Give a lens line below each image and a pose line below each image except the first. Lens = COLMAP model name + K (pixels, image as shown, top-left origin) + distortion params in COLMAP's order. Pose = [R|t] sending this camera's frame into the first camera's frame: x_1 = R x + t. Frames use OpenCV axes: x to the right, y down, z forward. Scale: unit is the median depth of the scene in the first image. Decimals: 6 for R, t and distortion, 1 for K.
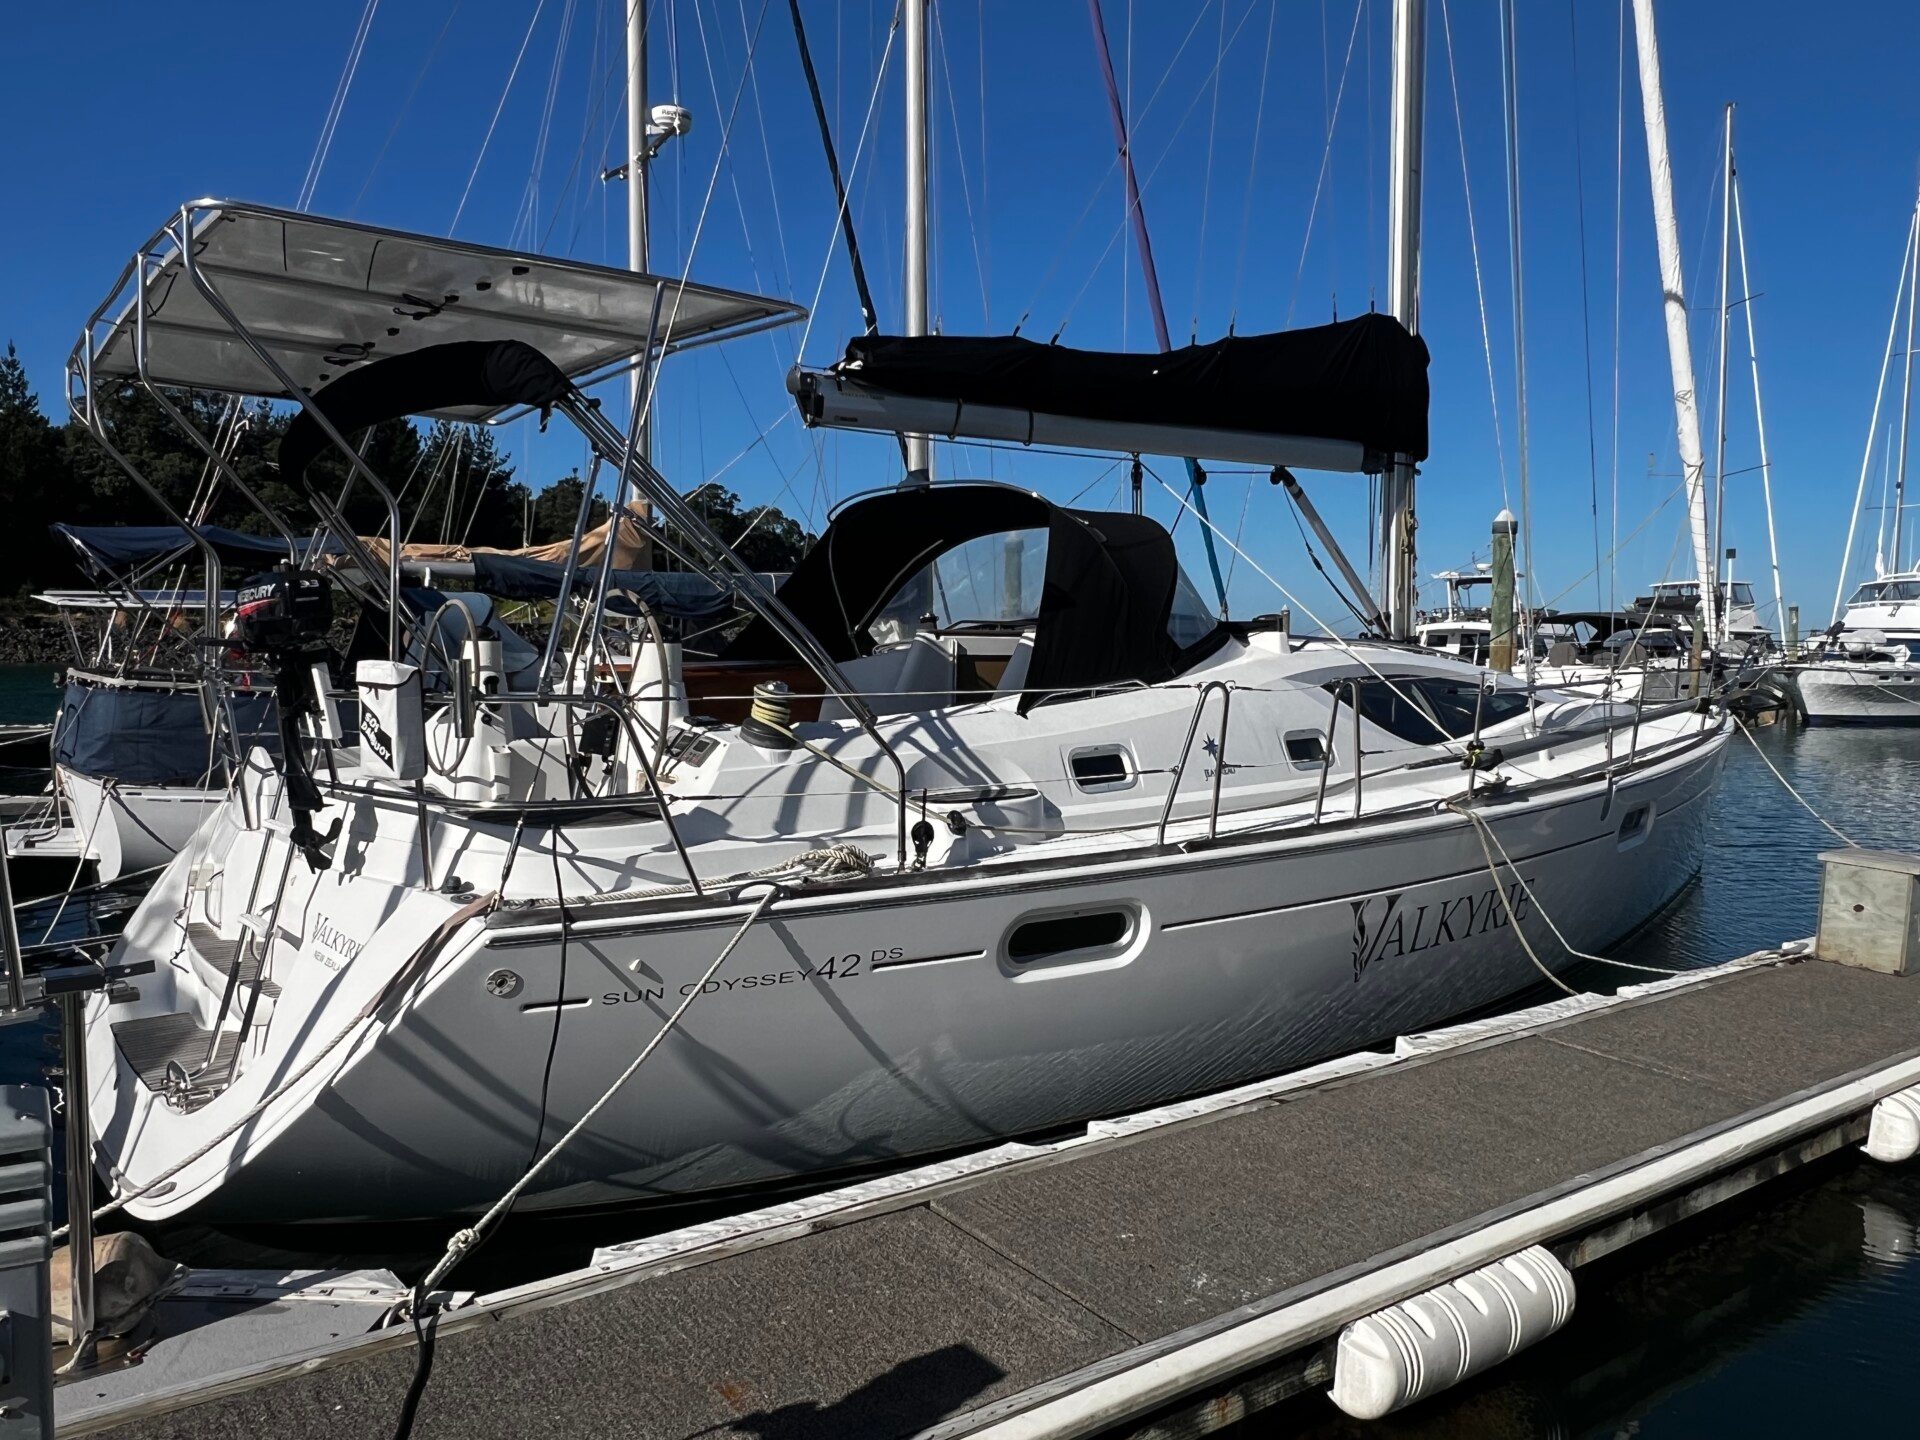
lens RADIAL K [[1404.4, 0, 960.0], [0, 1404.4, 720.0], [0, 0, 1]] dist [-0.006578, -0.003072]
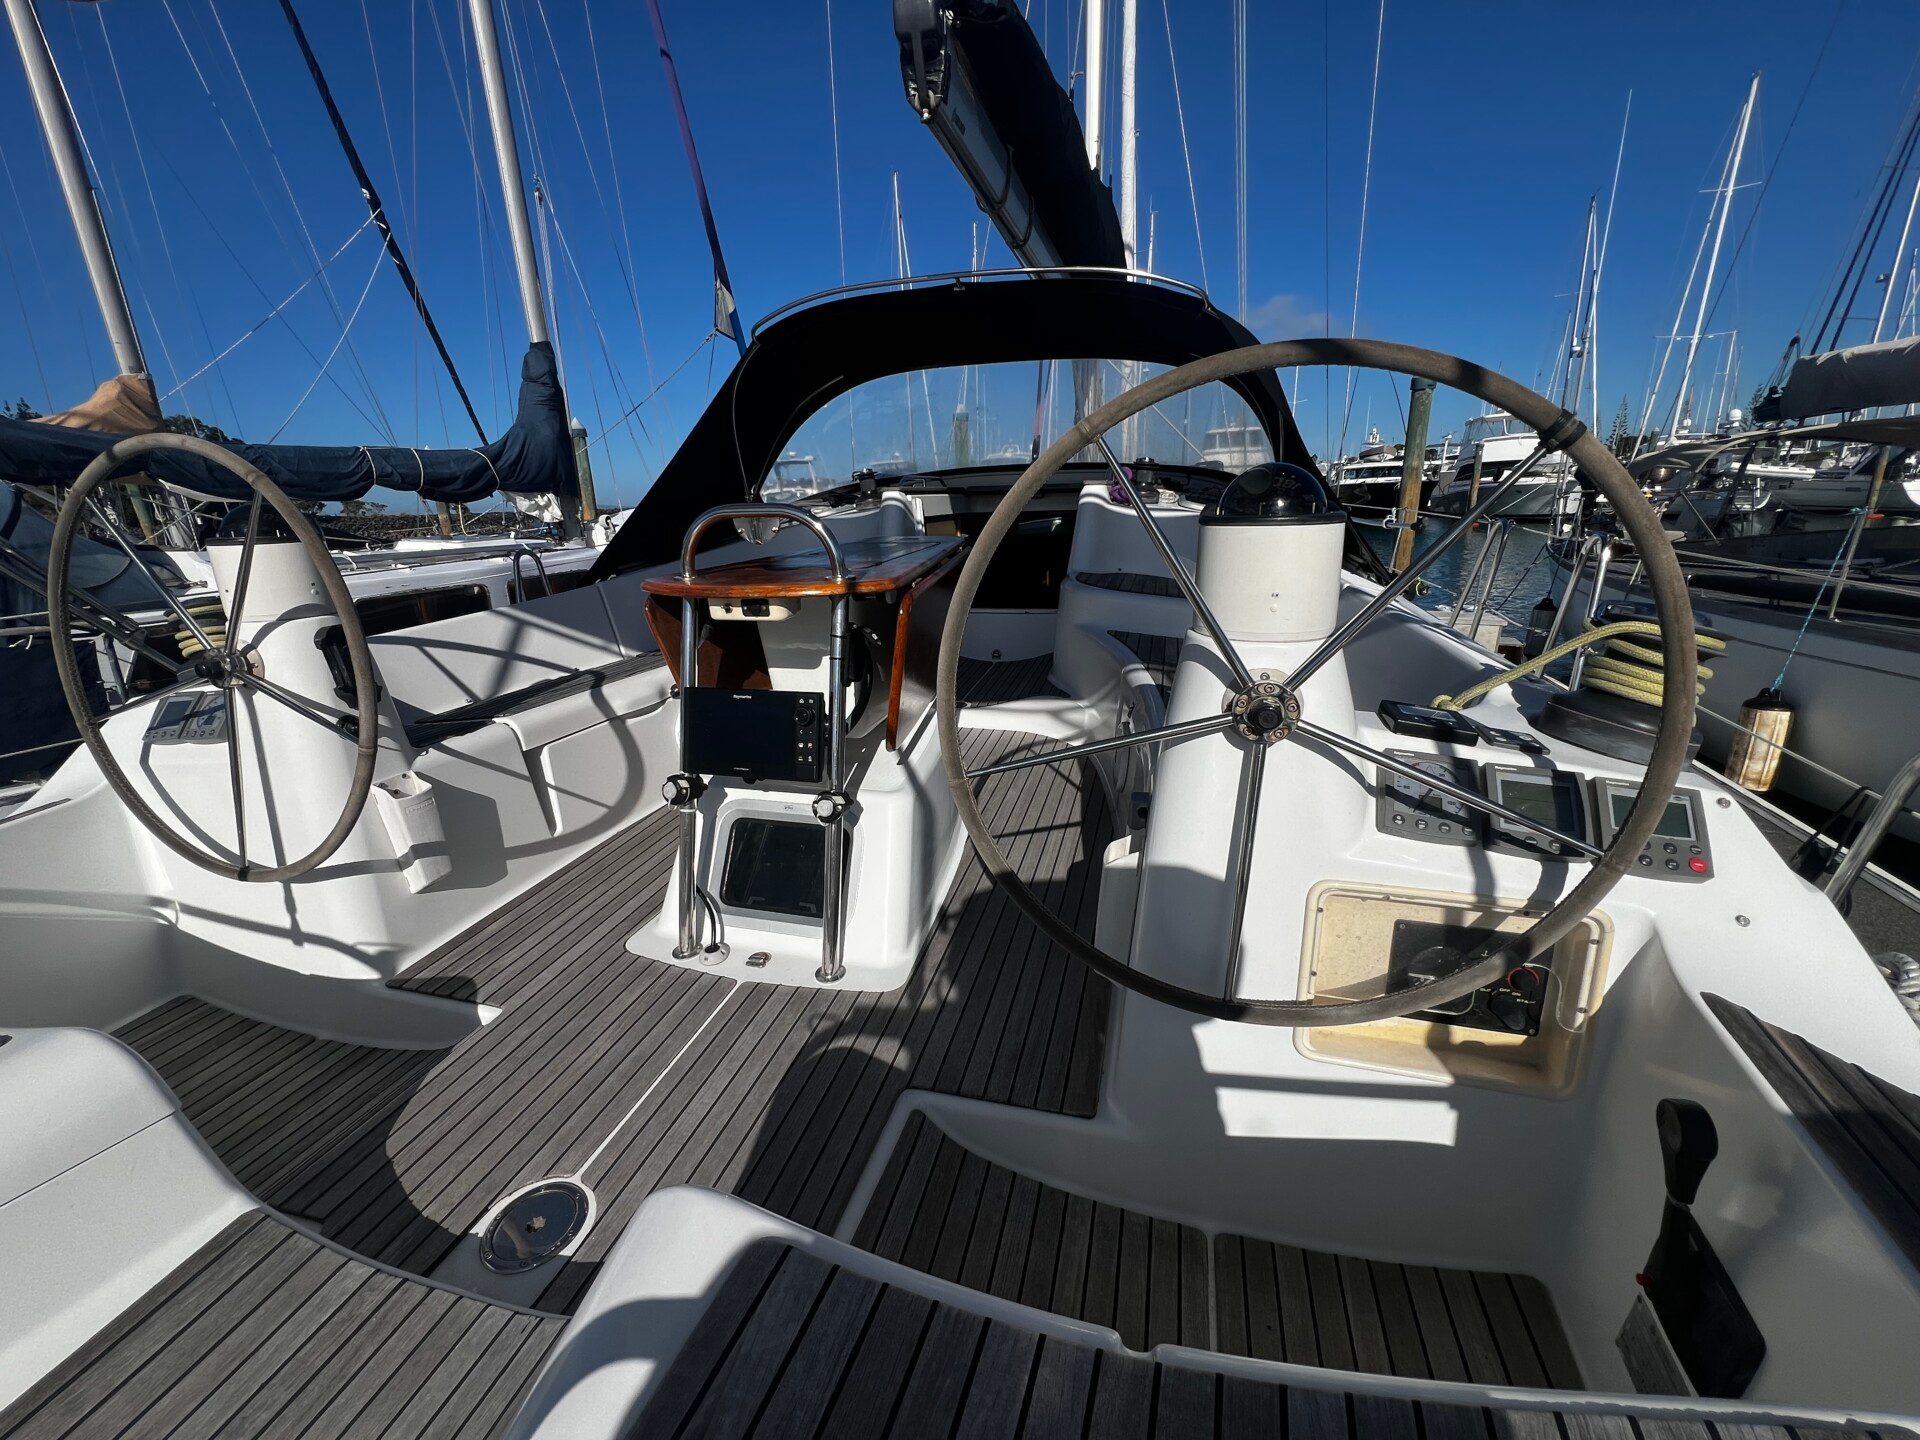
lens RADIAL K [[761.4, 0, 952.5], [0, 761.4, 715.9], [0, 0, 1]] dist [-0.002895, -0.000211]
pose [[0.807966, -0.200801, 0.553958, -0.164601], [0.076839, 0.968019, 0.238820, -0.024099], [-0.584197, -0.150393, 0.797556, 0.366695]]
